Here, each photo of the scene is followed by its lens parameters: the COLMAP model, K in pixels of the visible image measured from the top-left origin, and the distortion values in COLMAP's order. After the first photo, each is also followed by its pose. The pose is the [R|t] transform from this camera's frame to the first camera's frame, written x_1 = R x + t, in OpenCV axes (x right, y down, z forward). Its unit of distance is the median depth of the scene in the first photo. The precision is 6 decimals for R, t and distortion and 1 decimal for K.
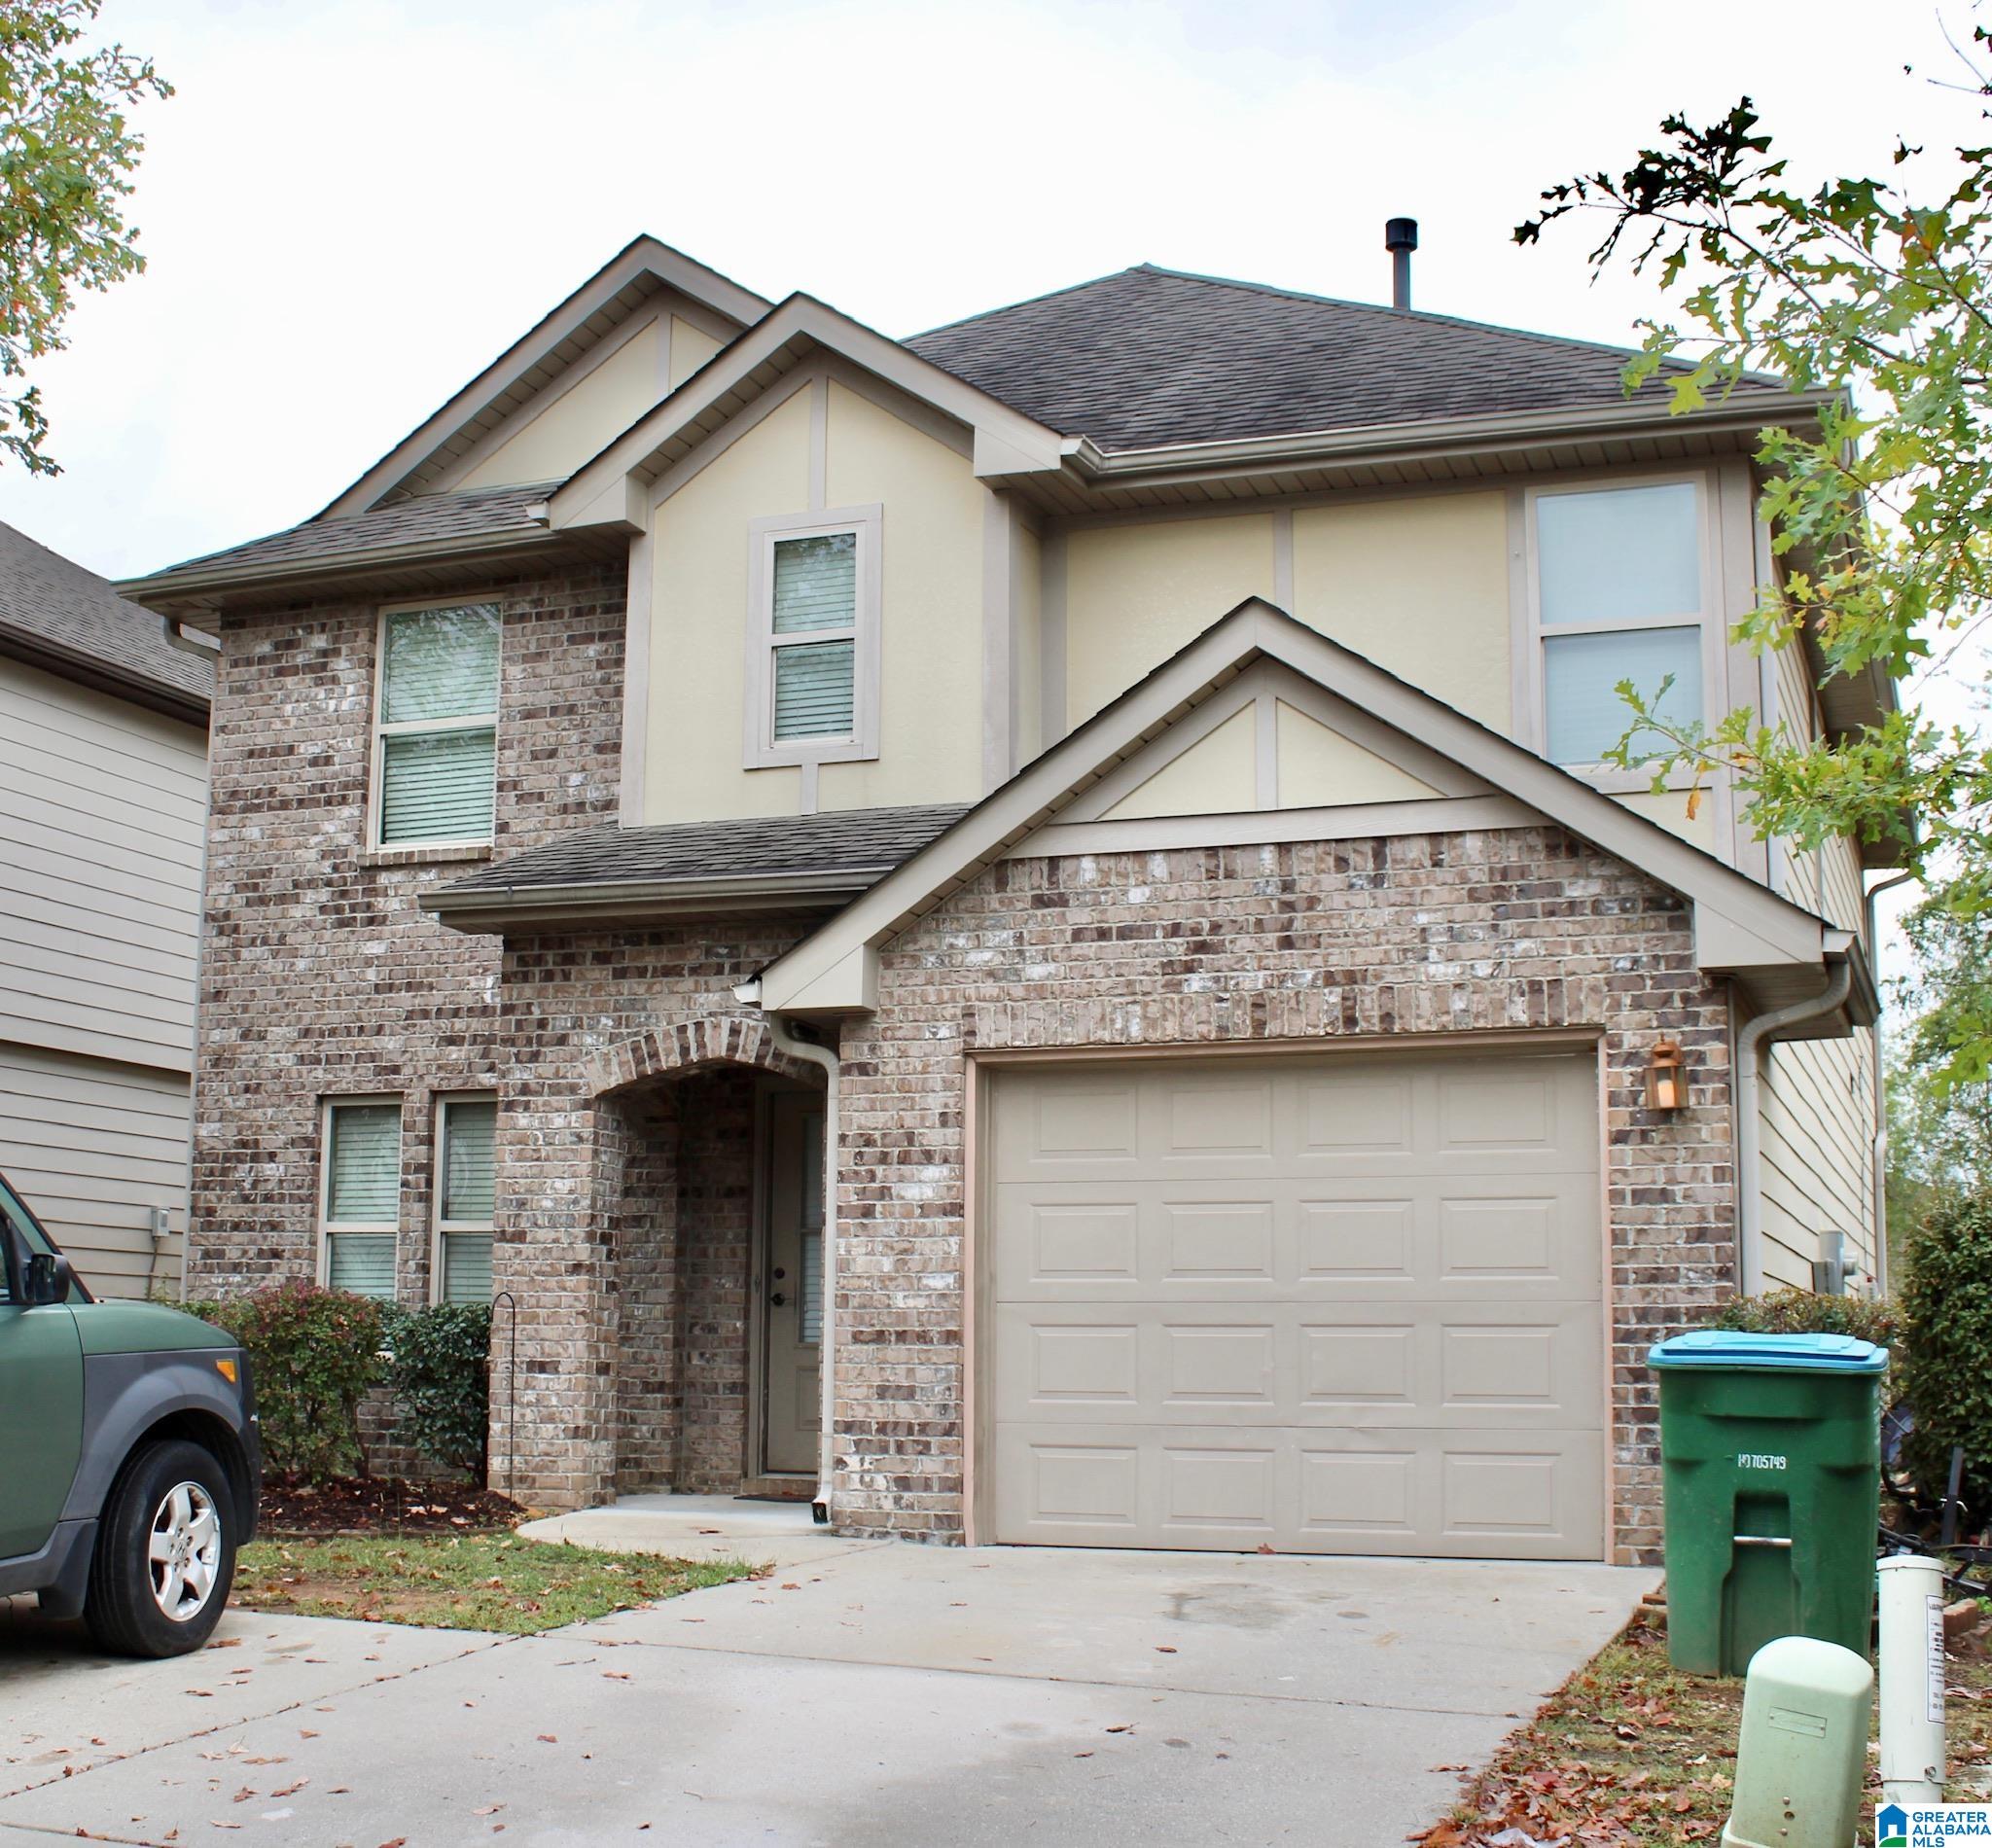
lens RADIAL K [[2680.9, 0, 977.5], [0, 2680.9, 904.2], [0, 0, 1]] dist [-0.079963, 0.000000]
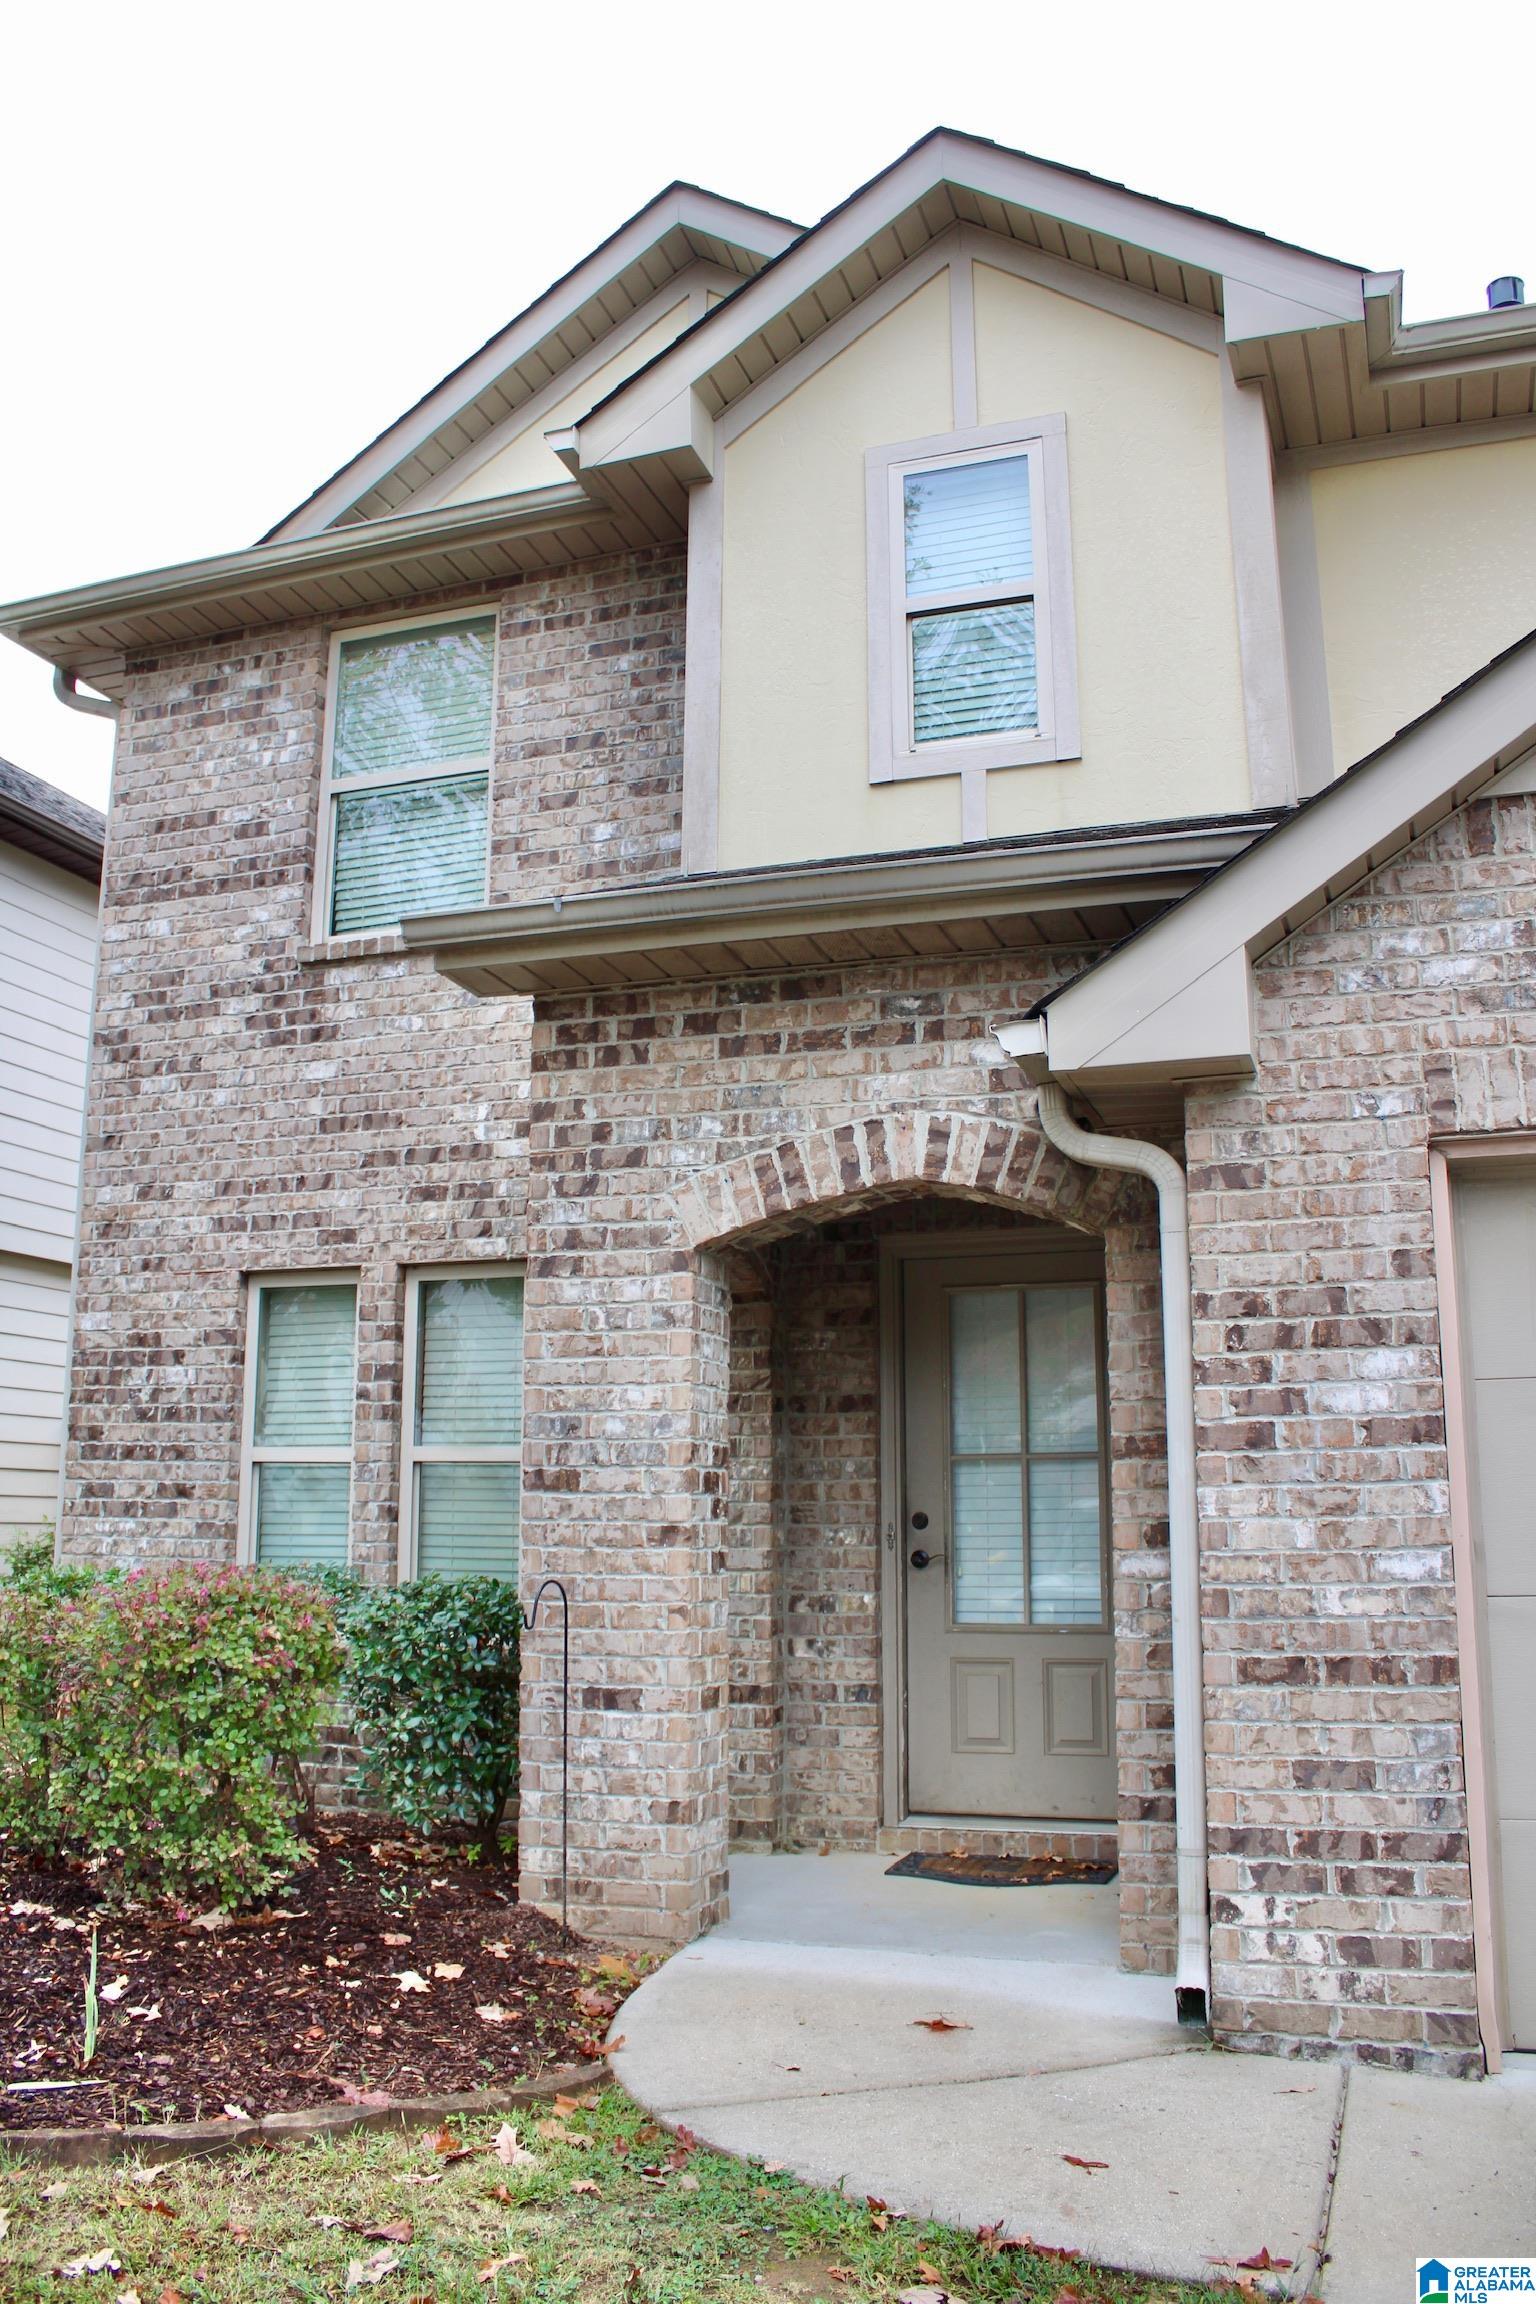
lens RADIAL K [[1869.4, 0, 813.8], [0, 1869.4, 1125.6], [0, 0, 1]] dist [-0.133075, 0.103602]
pose [[0.998846, -0.001653, 0.047995, -0.121178], [0.003454, 0.999292, -0.037468, 0.053525], [-0.047899, 0.037591, 0.998145, 0.512378]]
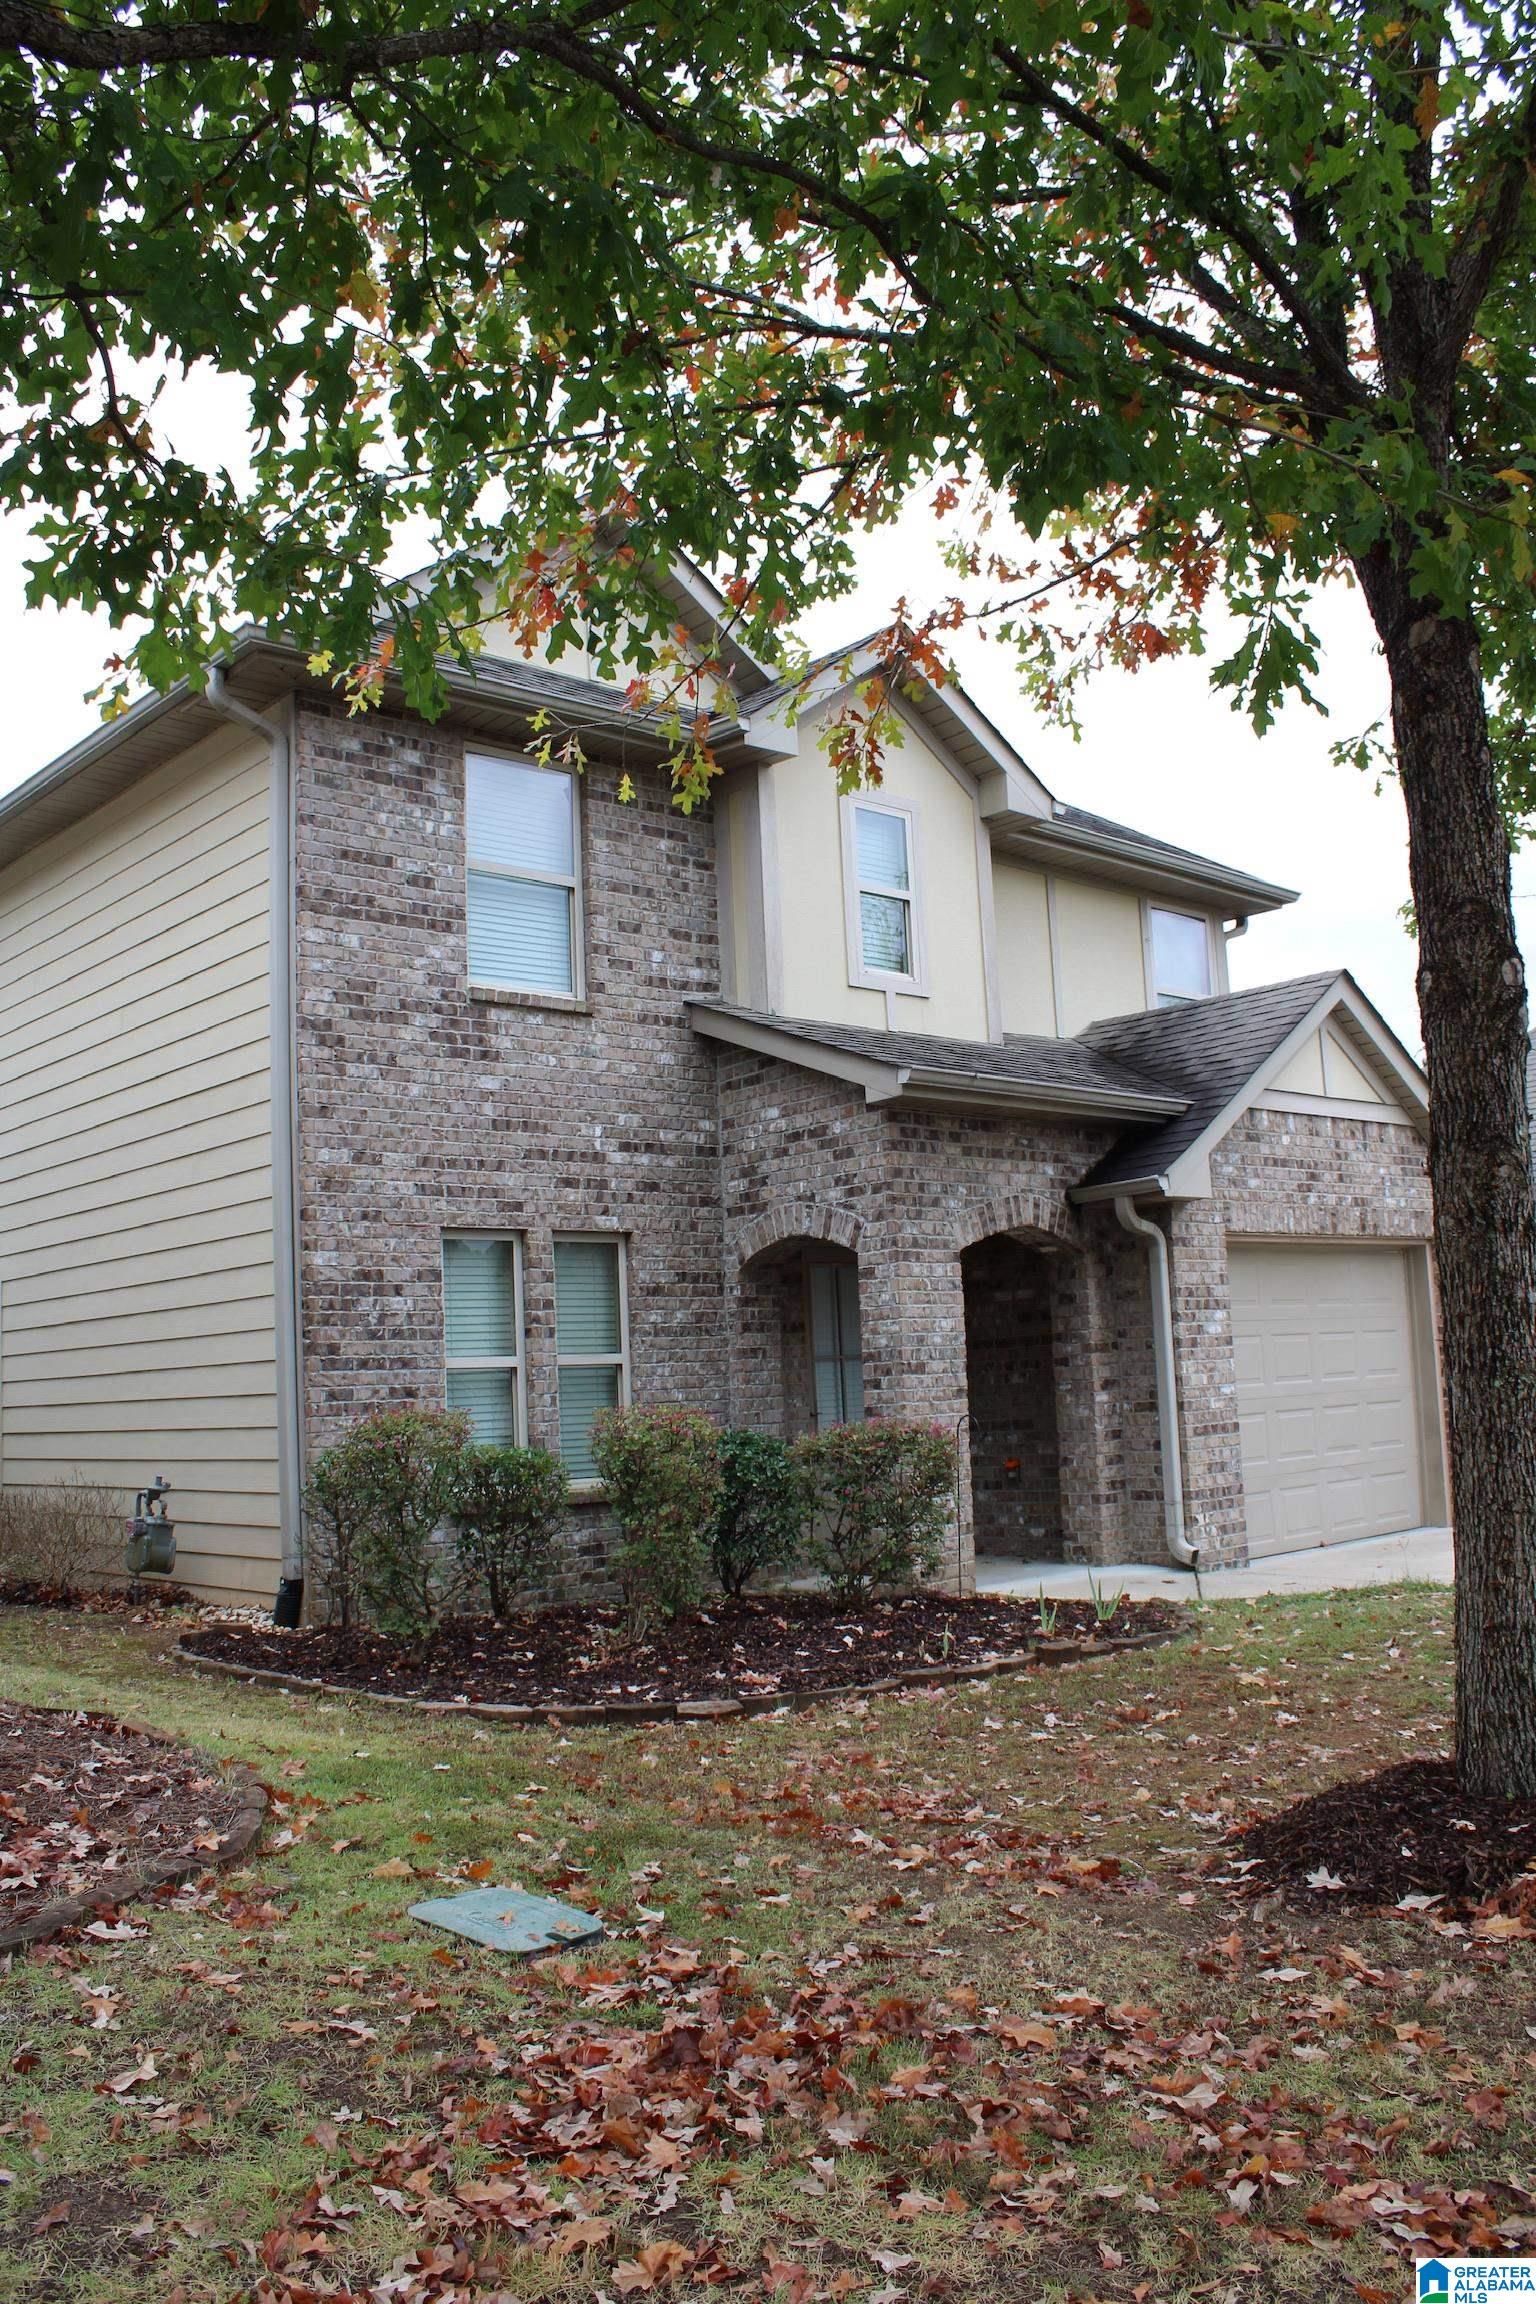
lens RADIAL K [[1869.4, 0, 730.6], [0, 1869.4, 1103.0], [0, 0, 1]] dist [-0.133075, 0.103602]
pose [[0.460880, 0.103470, 0.881410, -0.839901], [-0.102014, 0.992773, -0.063202, 0.061774], [-0.881580, -0.060788, 0.468105, 0.623554]]
